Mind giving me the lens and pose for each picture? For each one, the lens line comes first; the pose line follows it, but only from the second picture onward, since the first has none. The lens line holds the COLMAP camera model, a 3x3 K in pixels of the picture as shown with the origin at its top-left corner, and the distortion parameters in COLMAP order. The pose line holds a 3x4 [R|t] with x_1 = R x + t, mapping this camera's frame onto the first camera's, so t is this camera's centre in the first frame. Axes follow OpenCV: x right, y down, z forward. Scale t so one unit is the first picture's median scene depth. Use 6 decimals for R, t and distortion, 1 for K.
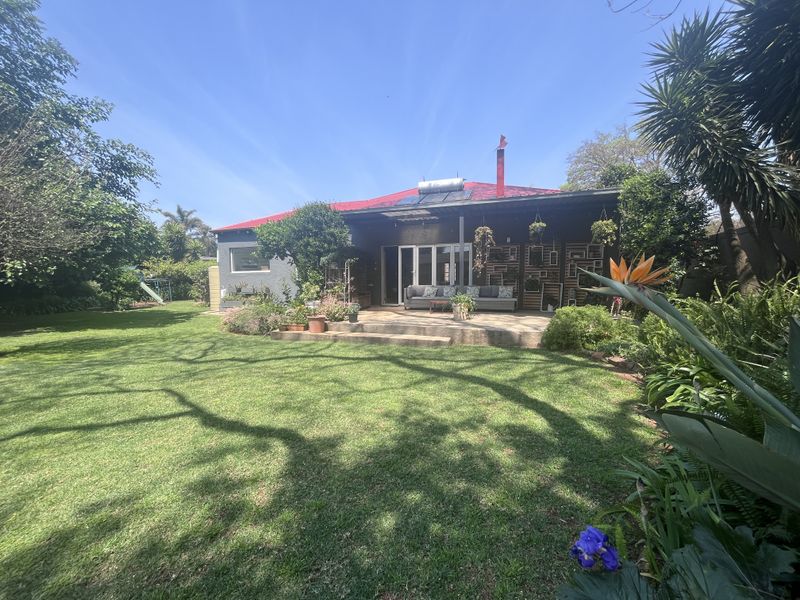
lens RADIAL K [[321.3, 0, 399.5], [0, 321.3, 299.5], [0, 0, 1]] dist [-0.002110, 0.000255]
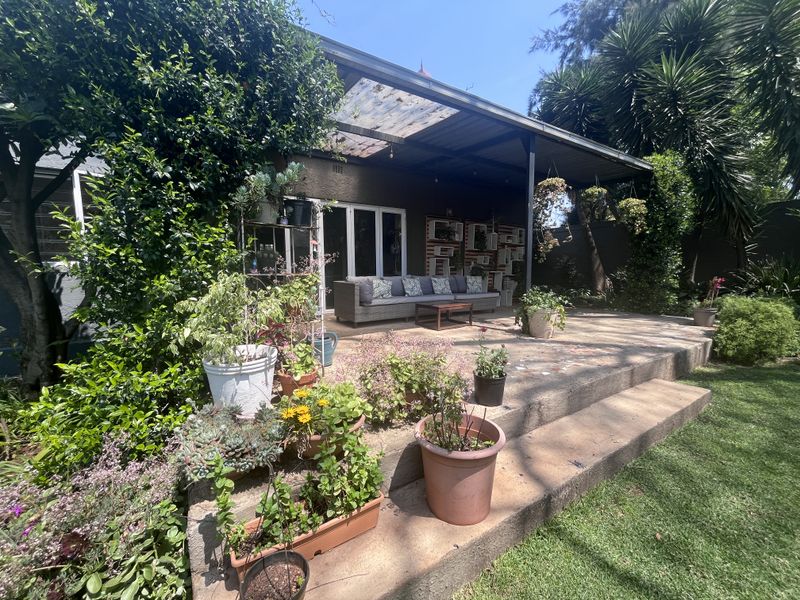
lens RADIAL K [[321.3, 0, 399.3], [0, 321.3, 304.0], [0, 0, 1]] dist [-0.002110, 0.000255]
pose [[0.649461, -0.084727, 0.755660, -0.288057], [0.049106, 0.996372, 0.069512, -0.035638], [-0.758808, -0.008038, 0.651265, 0.631058]]
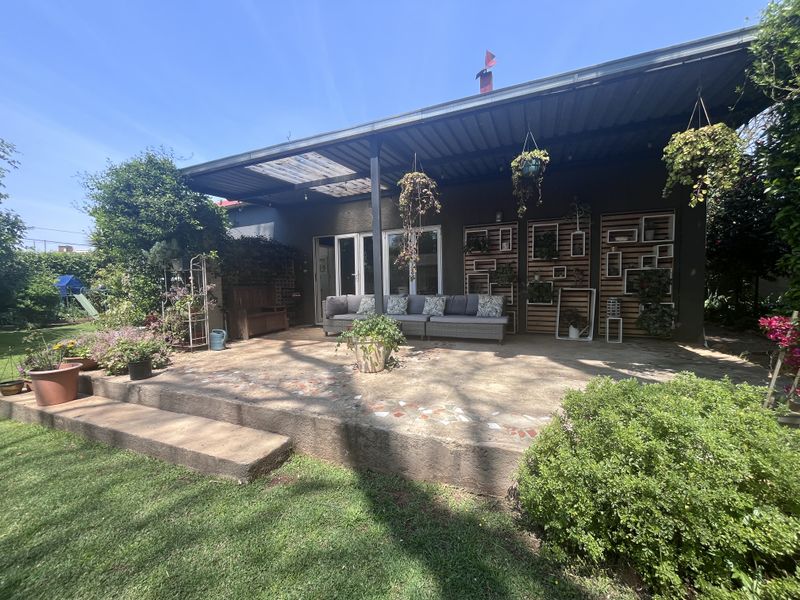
lens RADIAL K [[321.3, 0, 396.2], [0, 321.3, 299.7], [0, 0, 1]] dist [-0.002110, 0.000255]
pose [[0.995360, -0.013483, -0.095274, 0.215242], [0.012025, 0.999802, -0.015860, -0.026214], [0.095469, 0.014640, 0.995325, 0.411335]]
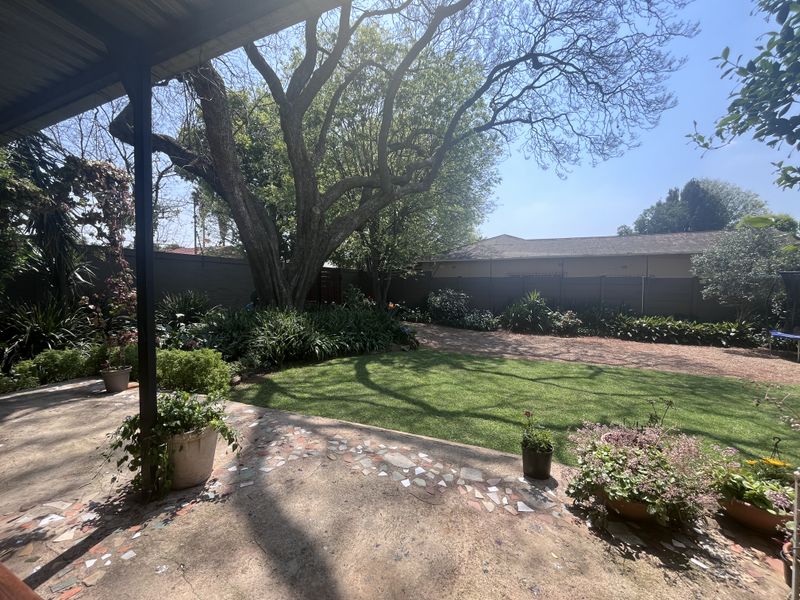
lens RADIAL K [[321.3, 0, 400.7], [0, 321.3, 299.1], [0, 0, 1]] dist [-0.002110, 0.000255]
pose [[-0.992733, -0.009171, 0.119988, -0.018313], [0.001981, 0.995712, 0.092490, -0.099145], [-0.120321, 0.092055, -0.988458, 0.956663]]
